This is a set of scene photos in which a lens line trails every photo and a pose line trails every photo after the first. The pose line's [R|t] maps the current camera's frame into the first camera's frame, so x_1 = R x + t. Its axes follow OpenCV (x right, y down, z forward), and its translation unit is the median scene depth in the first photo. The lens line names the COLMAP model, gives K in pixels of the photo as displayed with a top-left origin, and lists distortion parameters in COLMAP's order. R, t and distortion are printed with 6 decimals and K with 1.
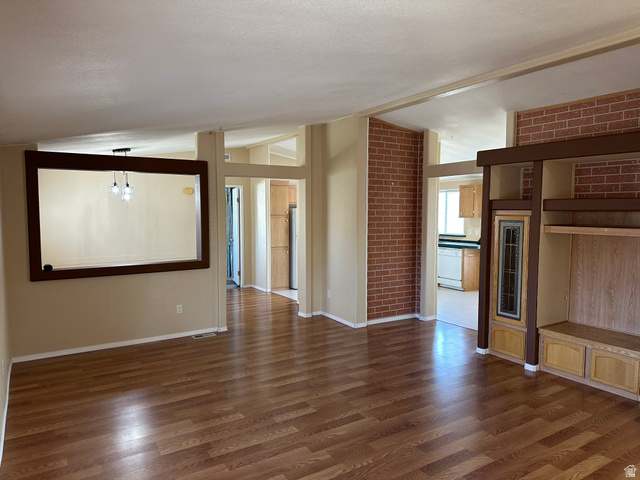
lens RADIAL K [[445.5, 0, 320.2], [0, 445.5, 241.4], [0, 0, 1]] dist [0.083517, -0.110554]
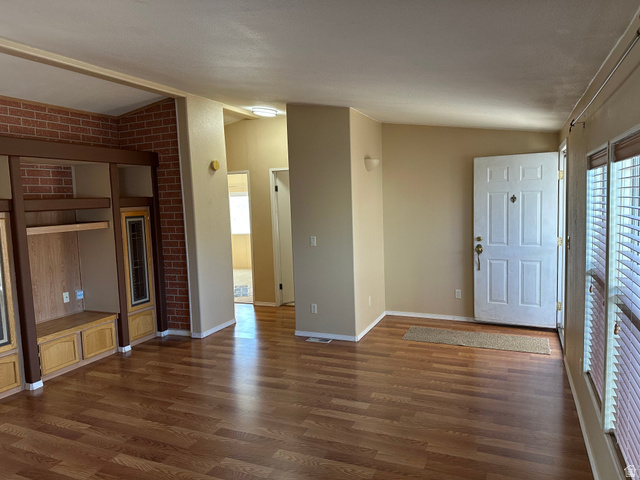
lens RADIAL K [[445.5, 0, 324.4], [0, 445.5, 239.2], [0, 0, 1]] dist [0.083517, -0.110554]
pose [[-0.567987, -0.049919, 0.821522, -0.579093], [0.098648, 0.986834, 0.128168, -0.066789], [-0.817104, 0.153839, -0.555584, 0.974706]]
